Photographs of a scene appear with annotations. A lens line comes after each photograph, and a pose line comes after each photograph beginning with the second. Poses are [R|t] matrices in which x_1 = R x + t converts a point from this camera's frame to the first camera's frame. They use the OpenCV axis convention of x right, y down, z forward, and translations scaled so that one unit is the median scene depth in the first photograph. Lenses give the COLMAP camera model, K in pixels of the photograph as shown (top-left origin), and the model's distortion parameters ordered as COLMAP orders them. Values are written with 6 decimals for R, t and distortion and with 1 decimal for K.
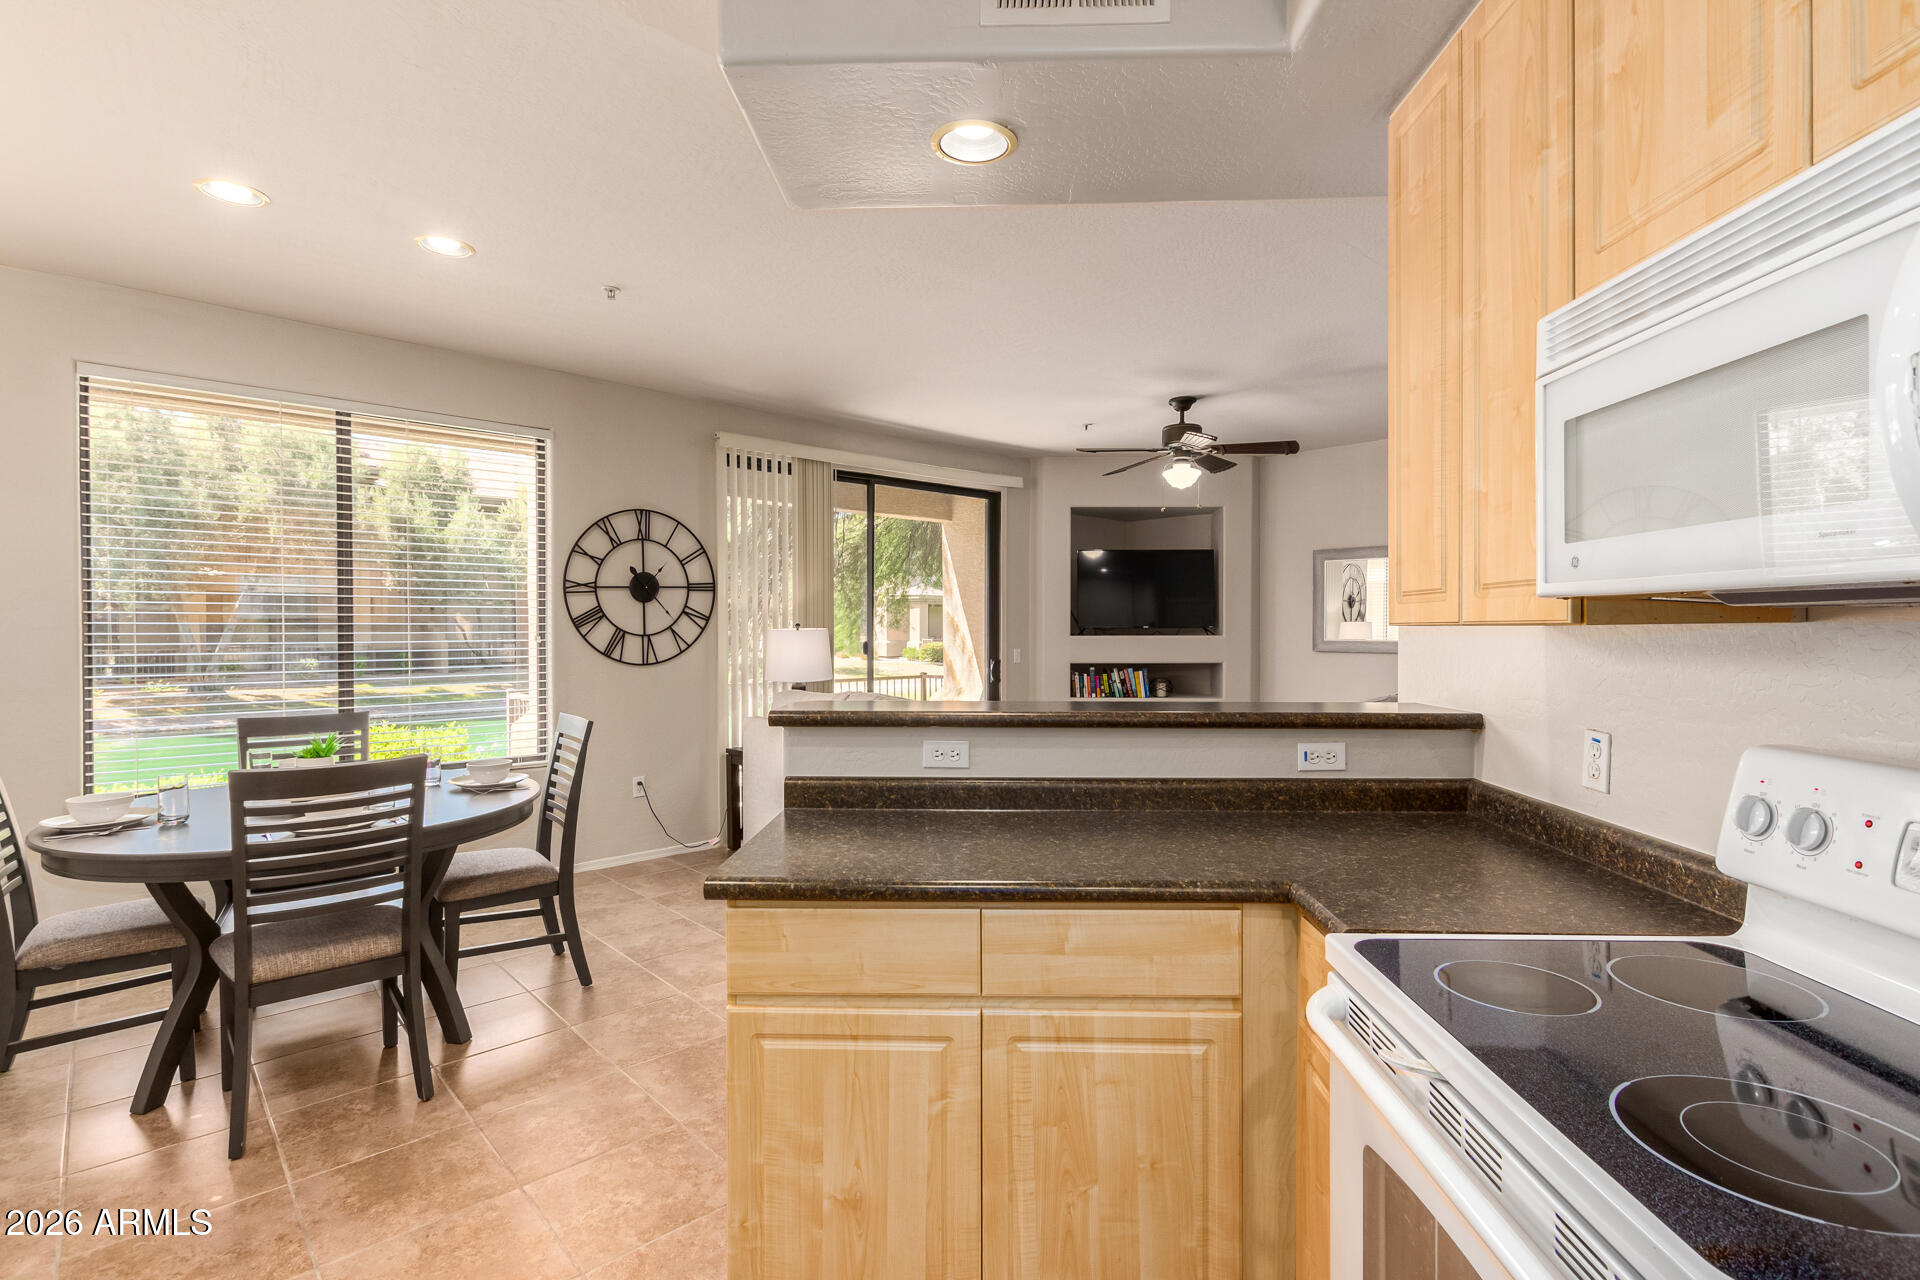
lens RADIAL K [[889.1, 0, 950.6], [0, 889.1, 645.3], [0, 0, 1]] dist [0.004103, -0.000557]
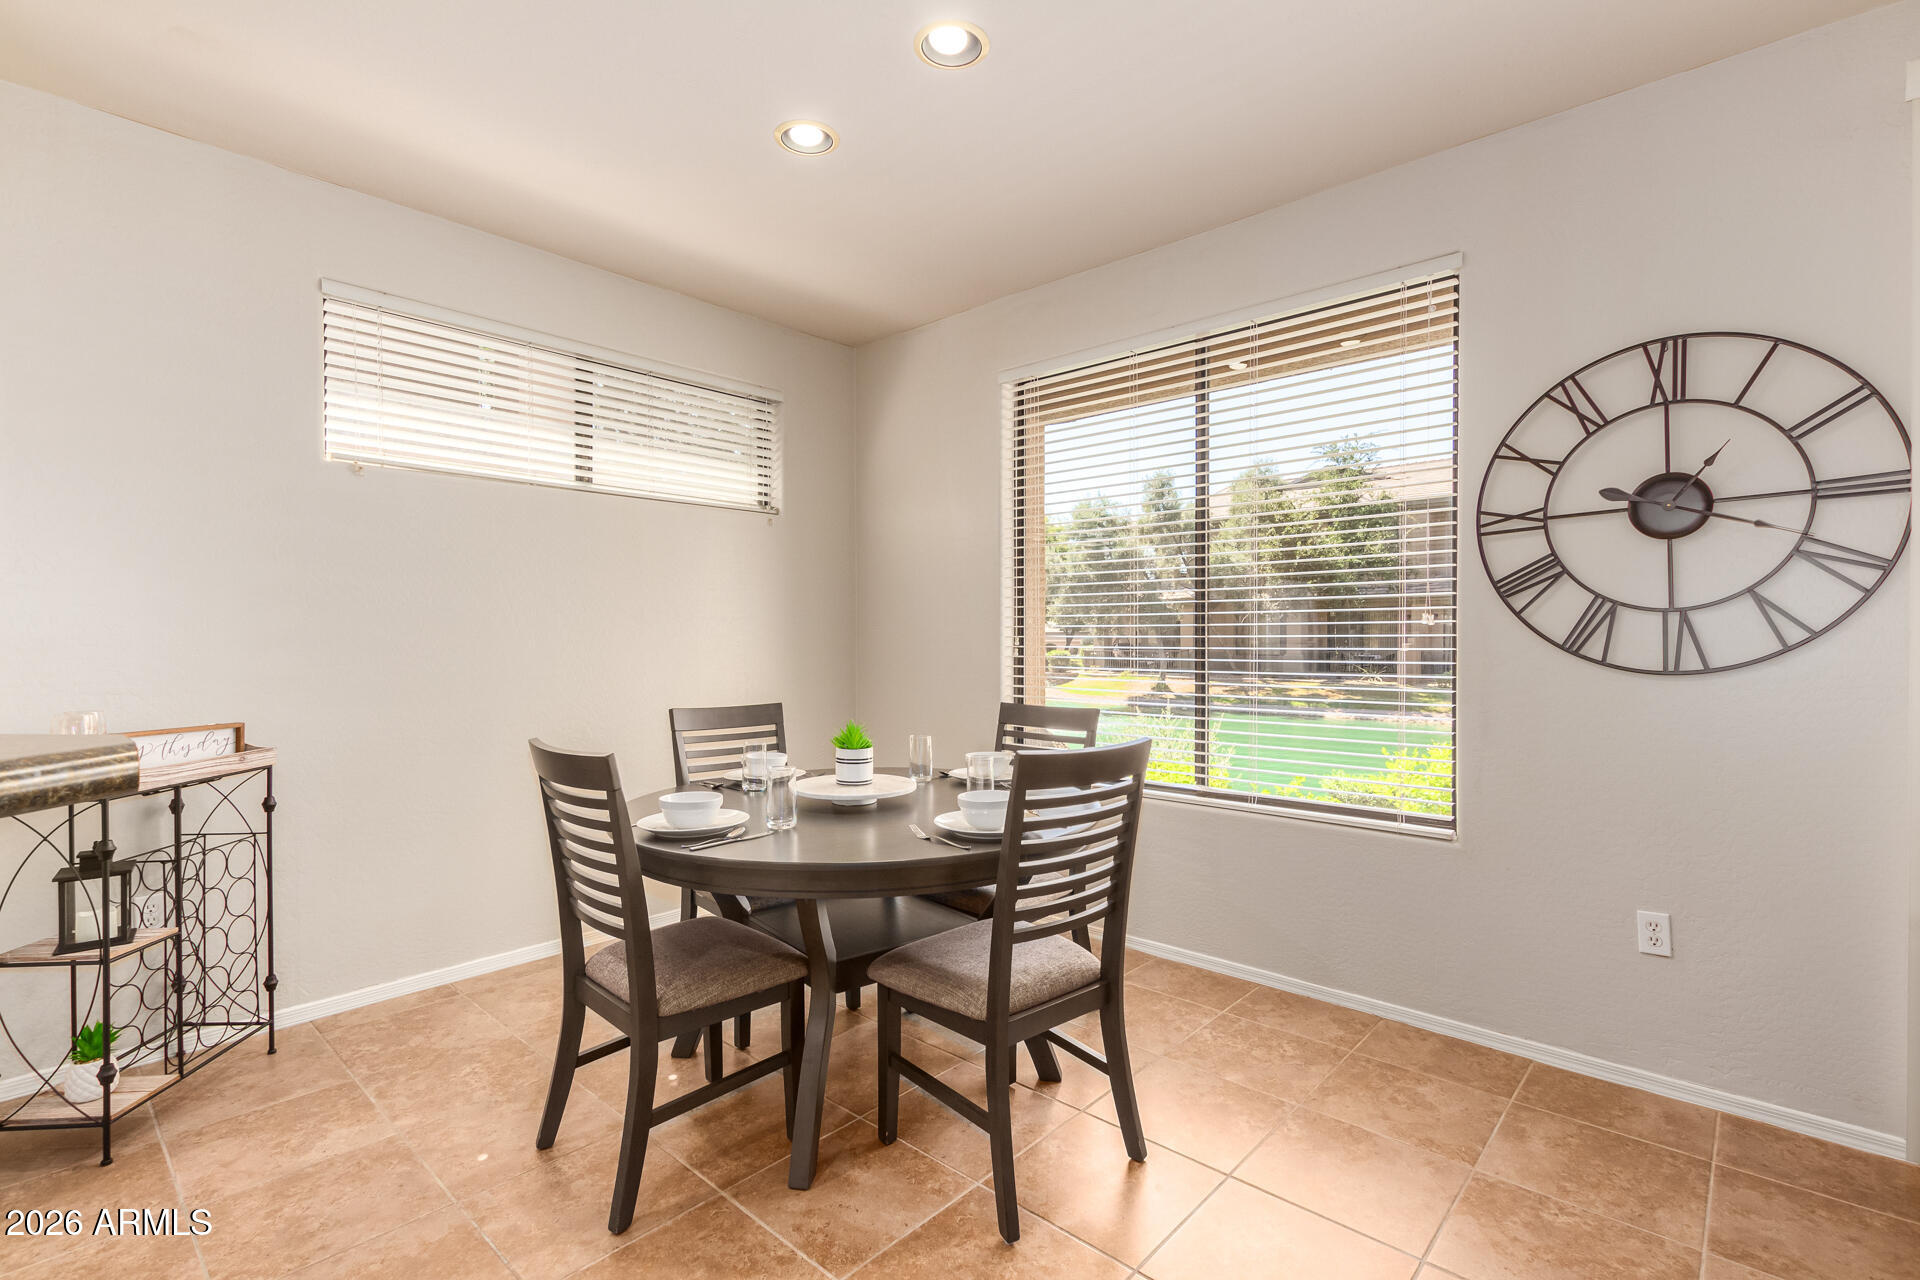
lens RADIAL K [[889.1, 0, 950.6], [0, 889.1, 645.3], [0, 0, 1]] dist [0.004103, -0.000557]
pose [[0.063622, 0.010113, -0.997923, 0.093623], [-0.016423, 0.999824, 0.009086, 0.009270], [0.997839, 0.015811, 0.063777, 0.592654]]
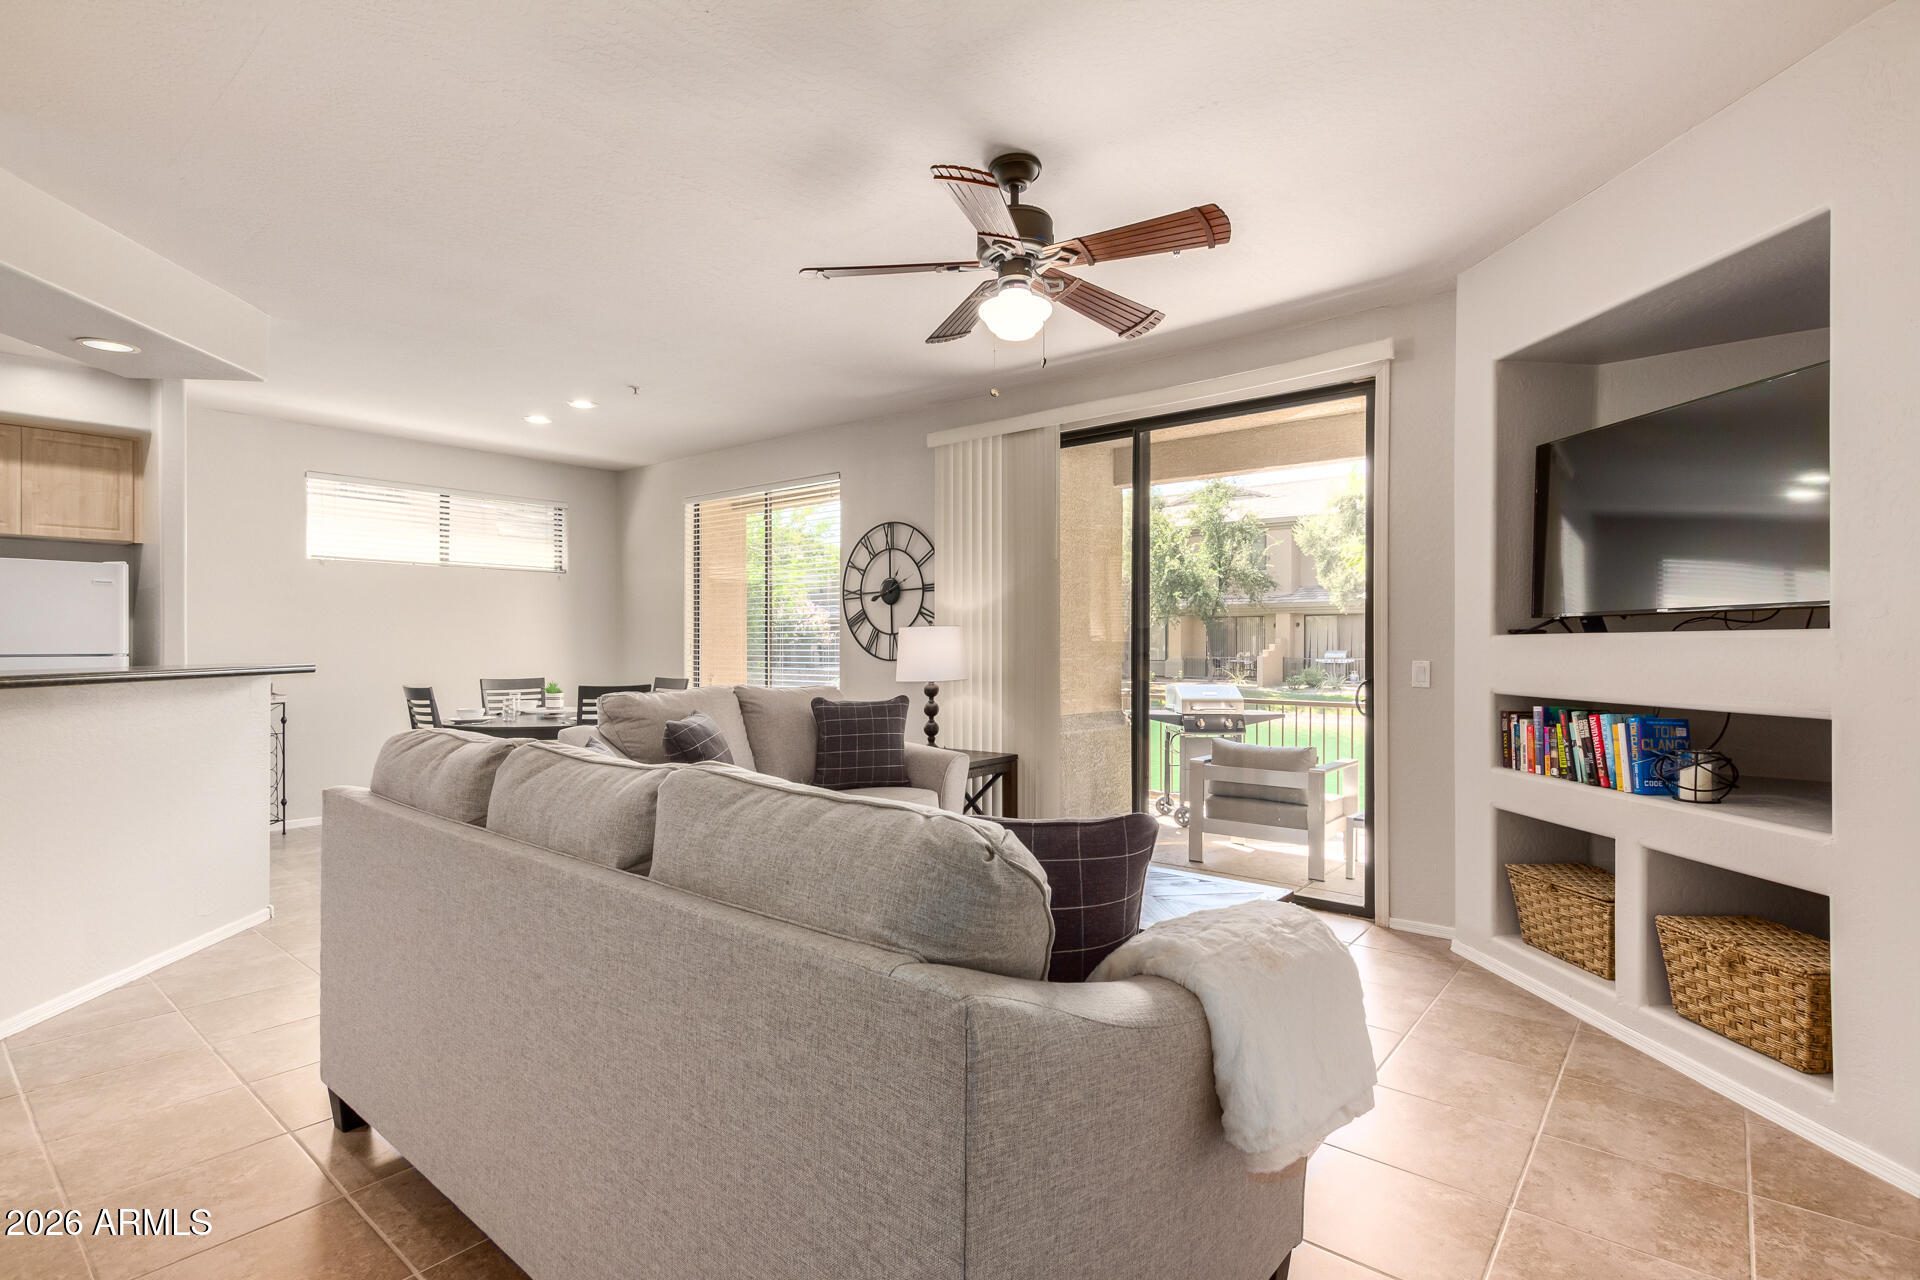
lens RADIAL K [[889.1, 0, 950.6], [0, 889.1, 645.3], [0, 0, 1]] dist [0.004103, -0.000557]
pose [[0.126146, 0.004083, -0.992003, 0.775712], [-0.018795, 0.999822, 0.001725, 0.000227], [0.991834, 0.018427, 0.126200, 0.924347]]
